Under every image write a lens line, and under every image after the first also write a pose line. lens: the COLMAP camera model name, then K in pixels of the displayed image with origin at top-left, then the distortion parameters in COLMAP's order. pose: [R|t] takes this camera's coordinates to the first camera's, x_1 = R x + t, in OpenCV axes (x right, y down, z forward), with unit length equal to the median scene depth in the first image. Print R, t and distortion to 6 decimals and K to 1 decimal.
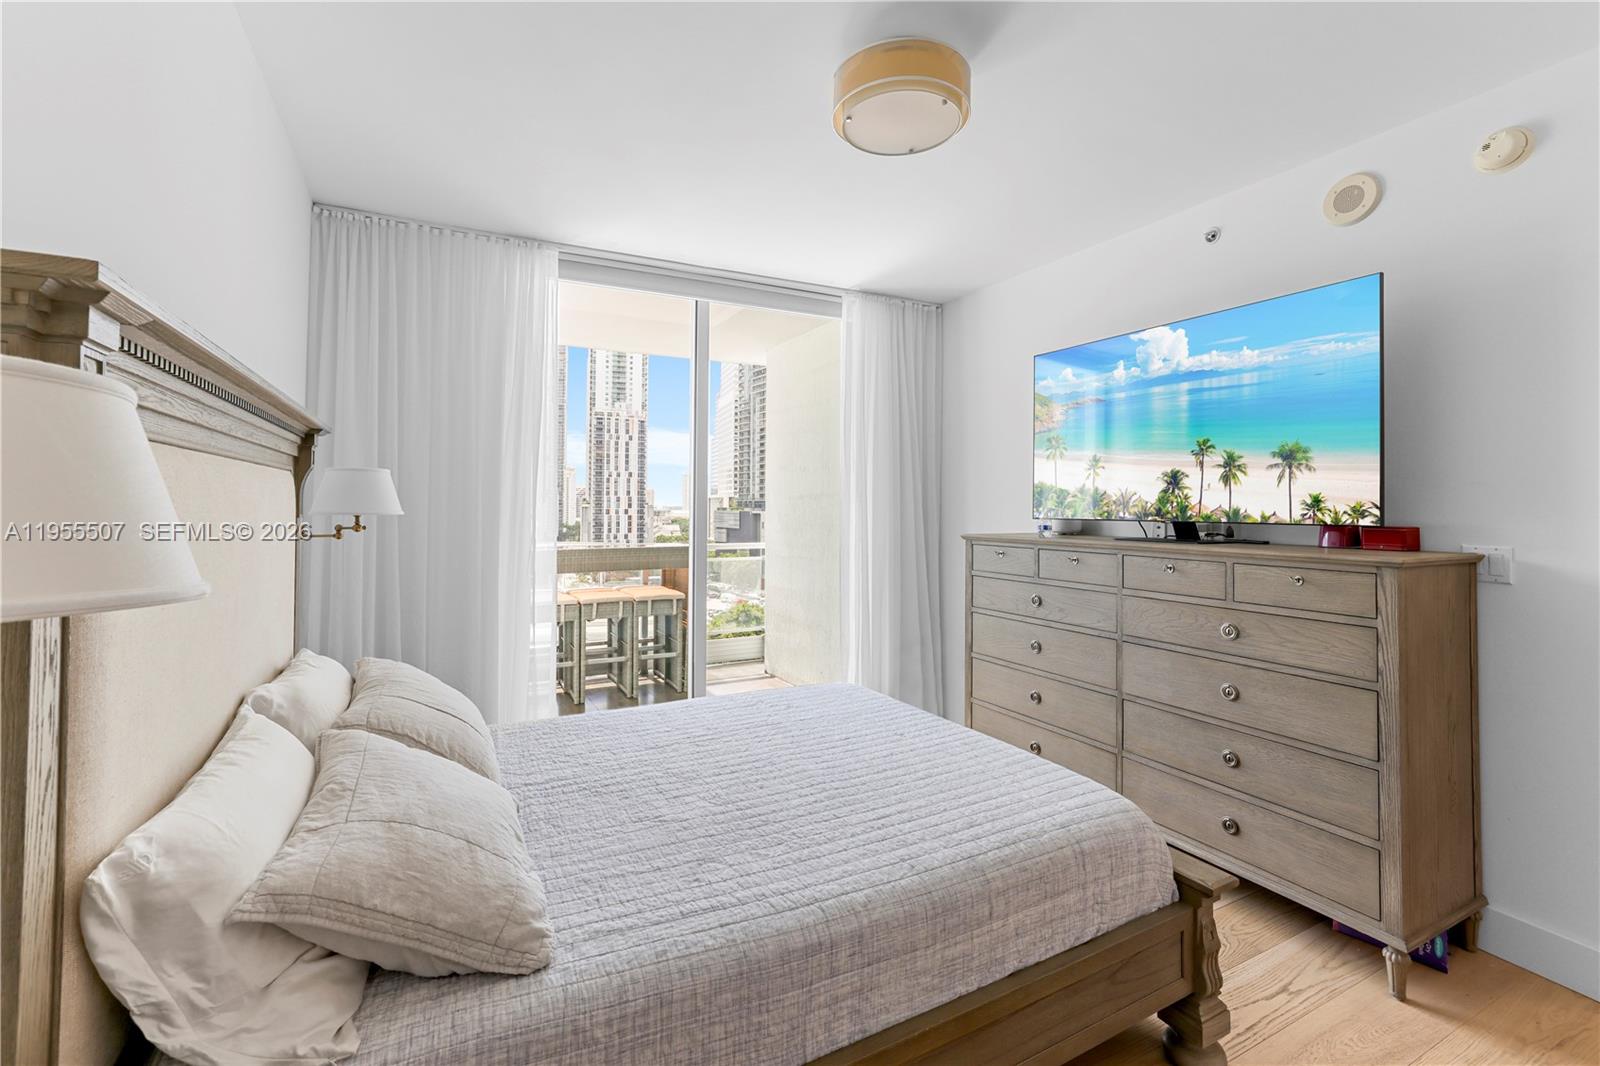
lens RADIAL K [[701.3, 0, 770.1], [0, 701.3, 494.6], [0, 0, 1]] dist [-0.004820, -0.000171]
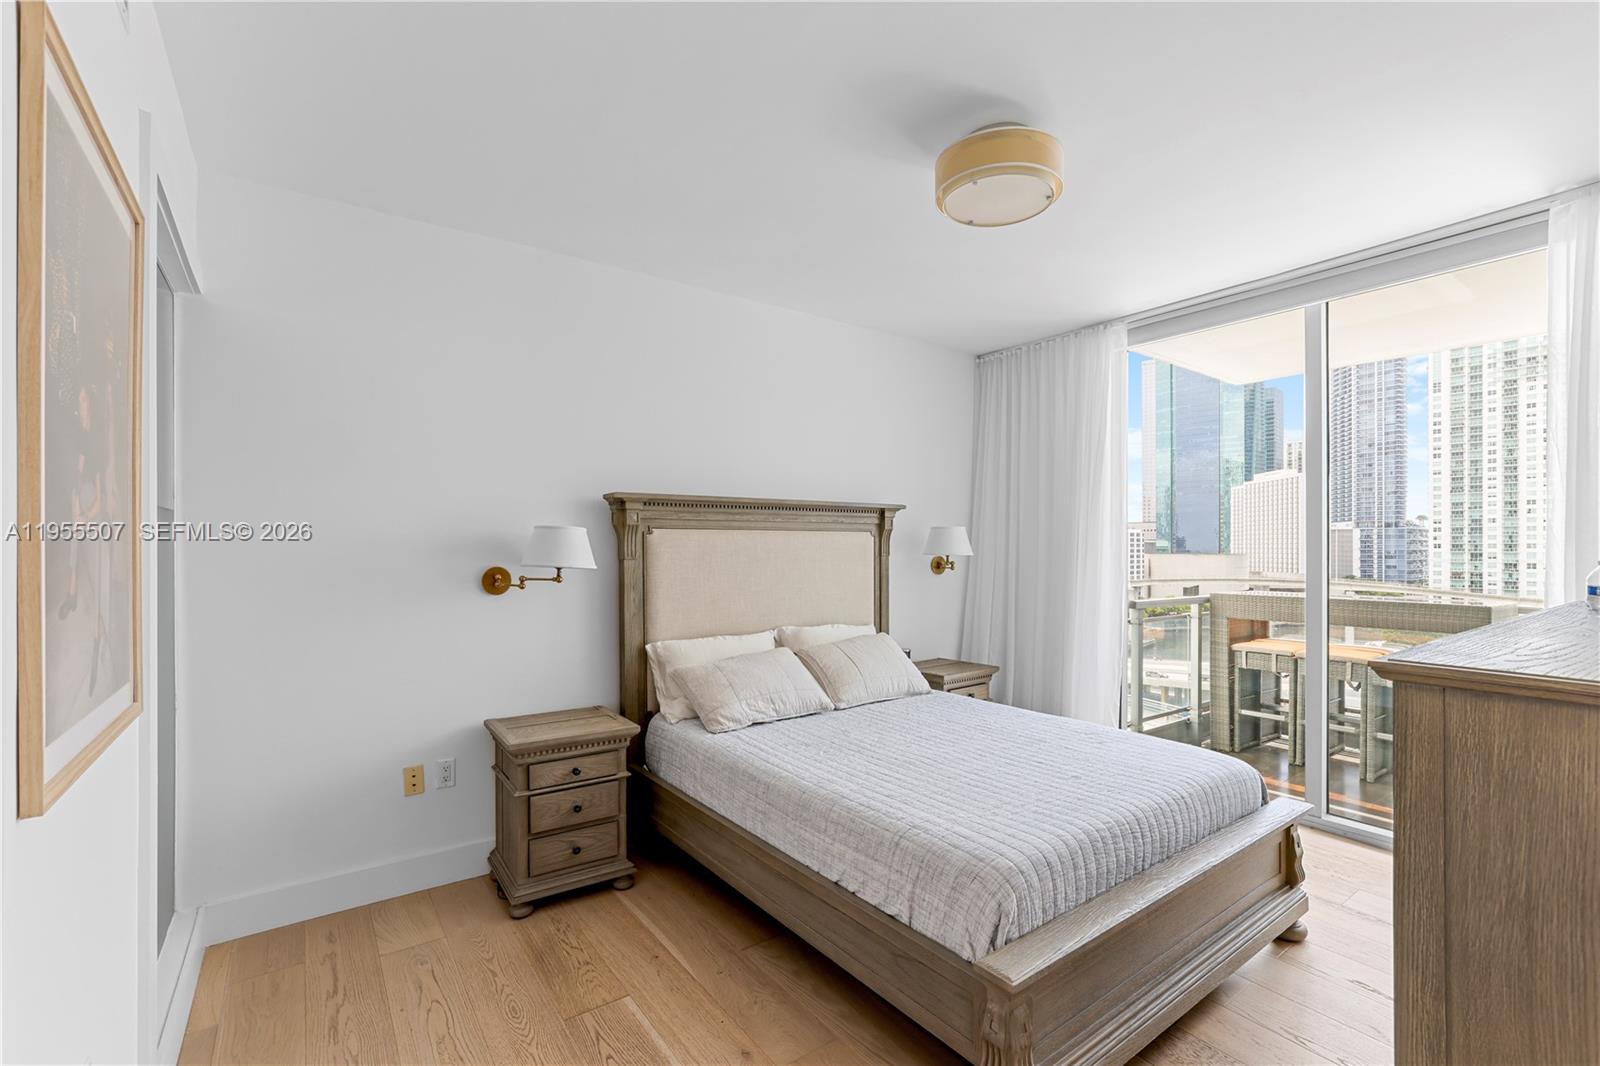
lens RADIAL K [[687.5, 0, 801.4], [0, 687.5, 550.5], [0, 0, 1]] dist [0.001442, 0.000551]
pose [[0.165241, 0.001037, -0.986253, 1.317908], [0.014445, 0.999890, 0.003471, 0.011783], [0.986147, -0.014820, 0.165207, 0.557966]]
